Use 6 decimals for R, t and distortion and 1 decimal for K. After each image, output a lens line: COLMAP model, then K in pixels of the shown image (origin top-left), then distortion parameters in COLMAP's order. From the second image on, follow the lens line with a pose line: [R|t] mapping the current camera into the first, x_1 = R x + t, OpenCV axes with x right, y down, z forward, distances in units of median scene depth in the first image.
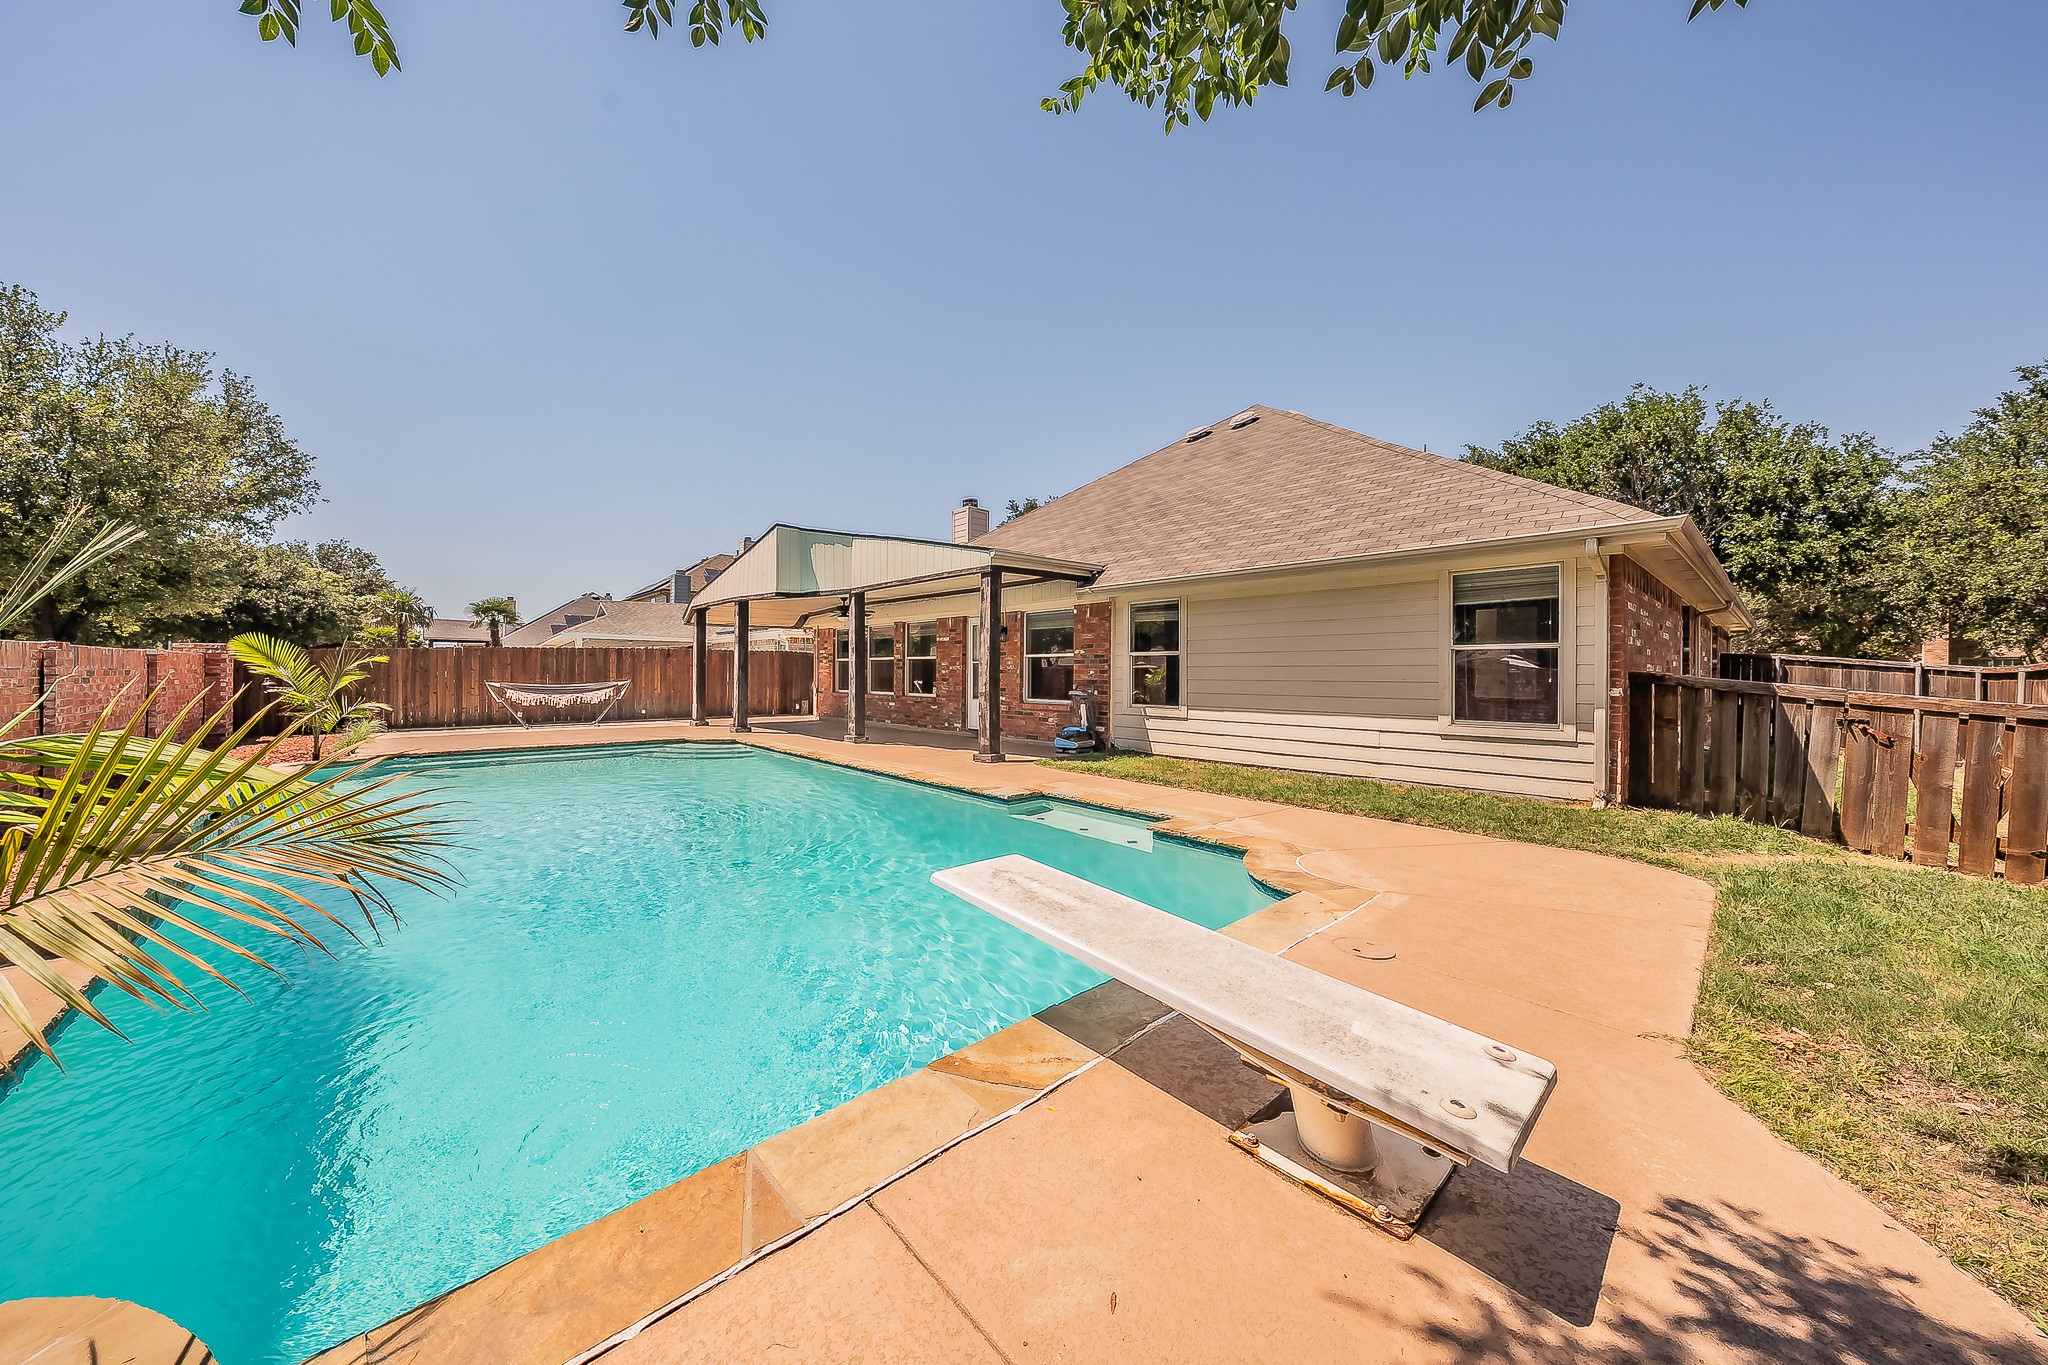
lens RADIAL K [[693.1, 0, 1019.8], [0, 693.1, 673.9], [0, 0, 1]] dist [-0.004187, 0.000005]
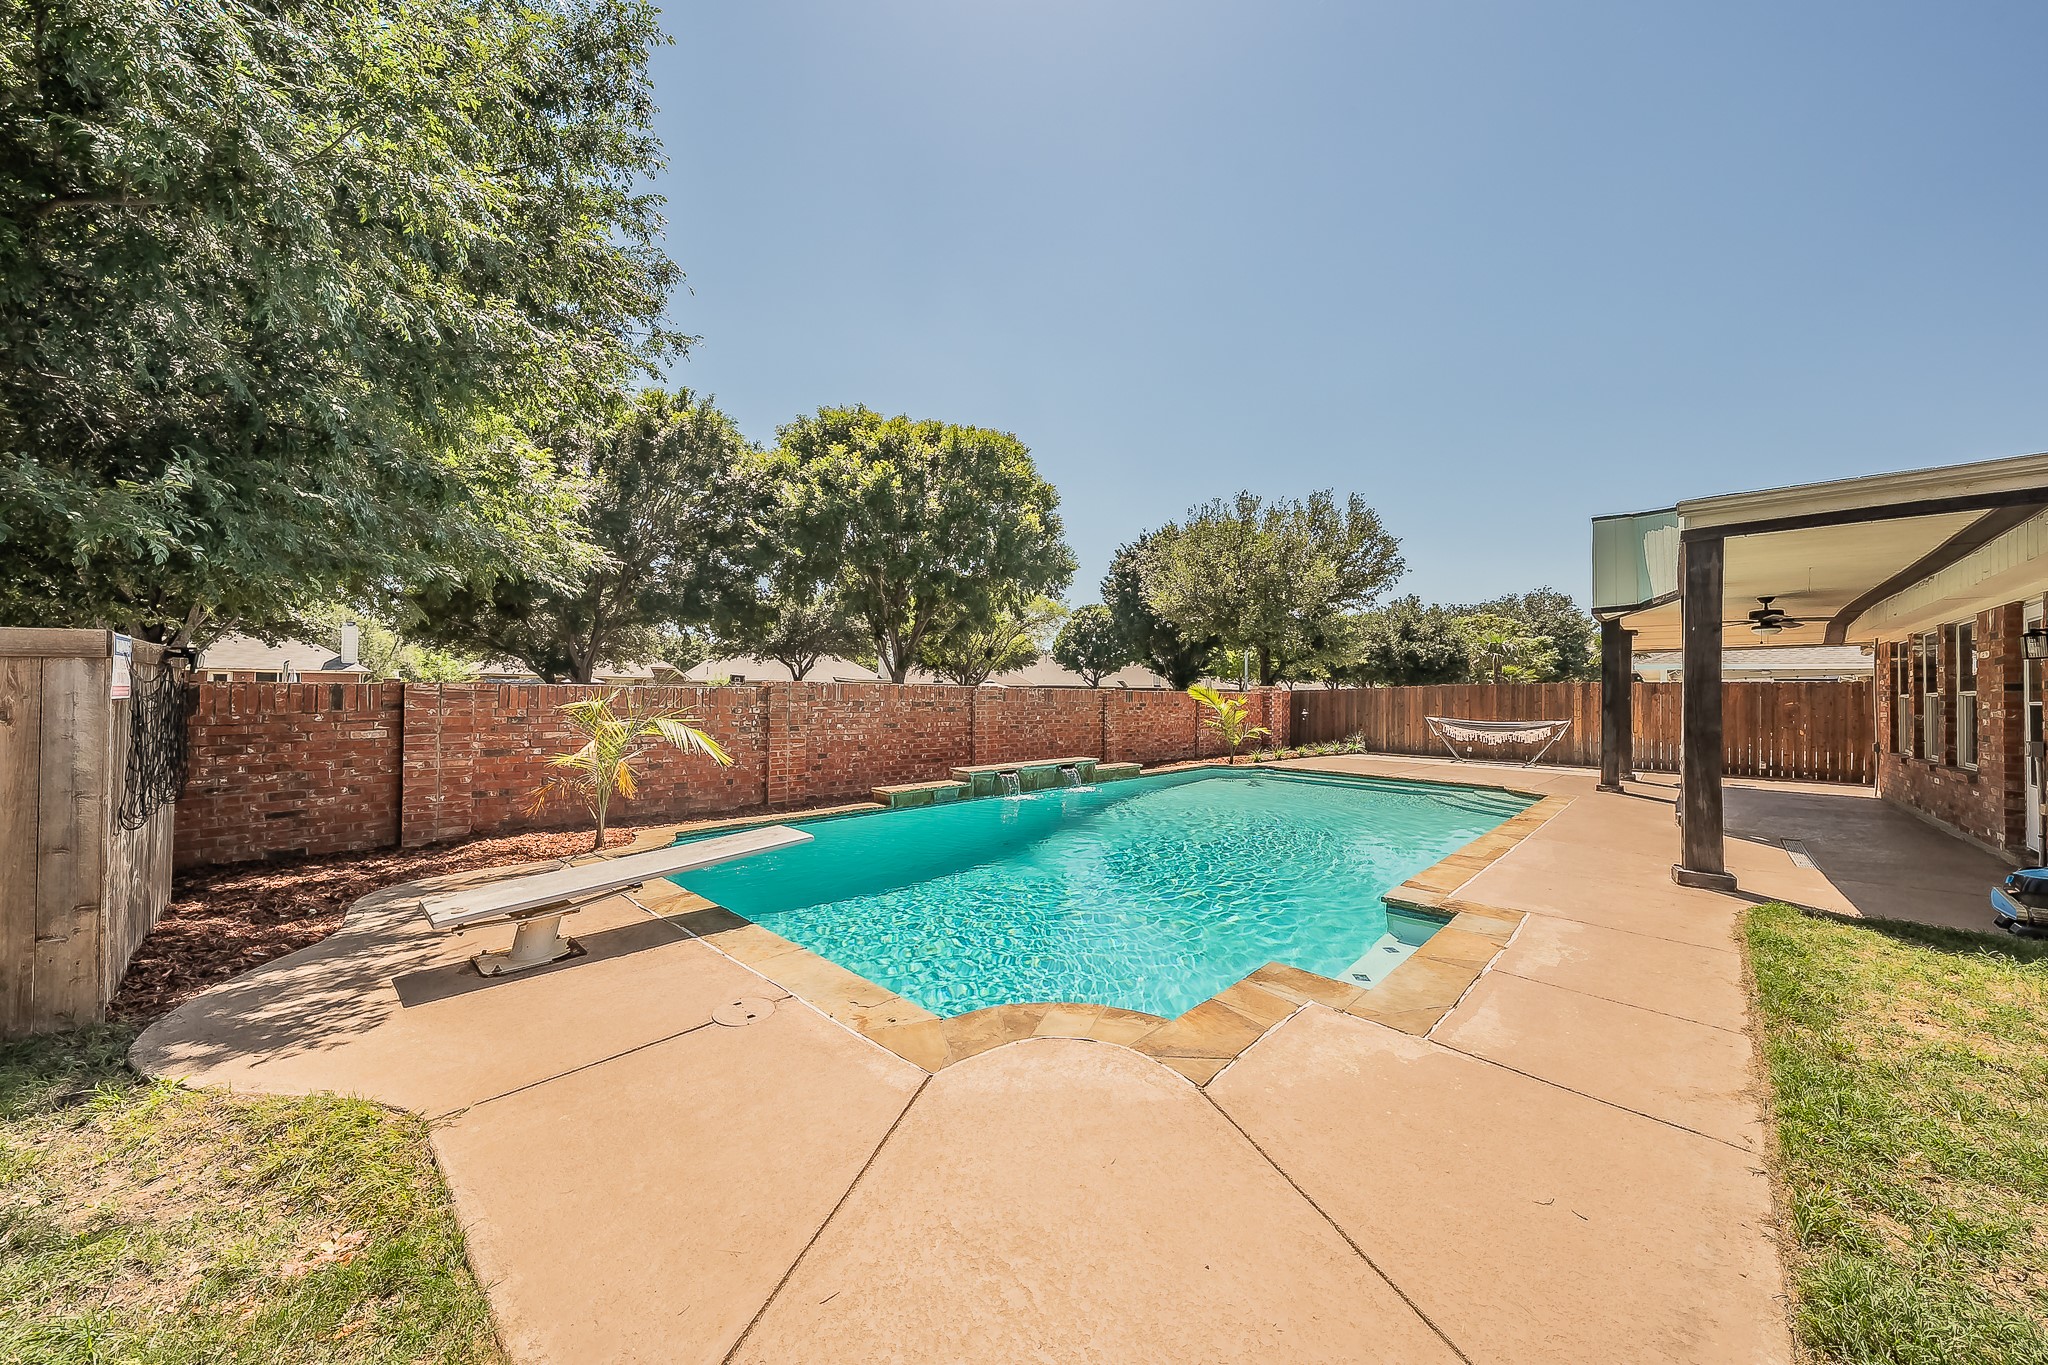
lens RADIAL K [[693.1, 0, 1016.1], [0, 693.1, 690.6], [0, 0, 1]] dist [-0.004187, 0.000005]
pose [[0.073533, -0.008635, -0.997255, 0.283653], [-0.016259, 0.999819, -0.009856, -0.008337], [0.997160, 0.016939, 0.073379, 0.248003]]
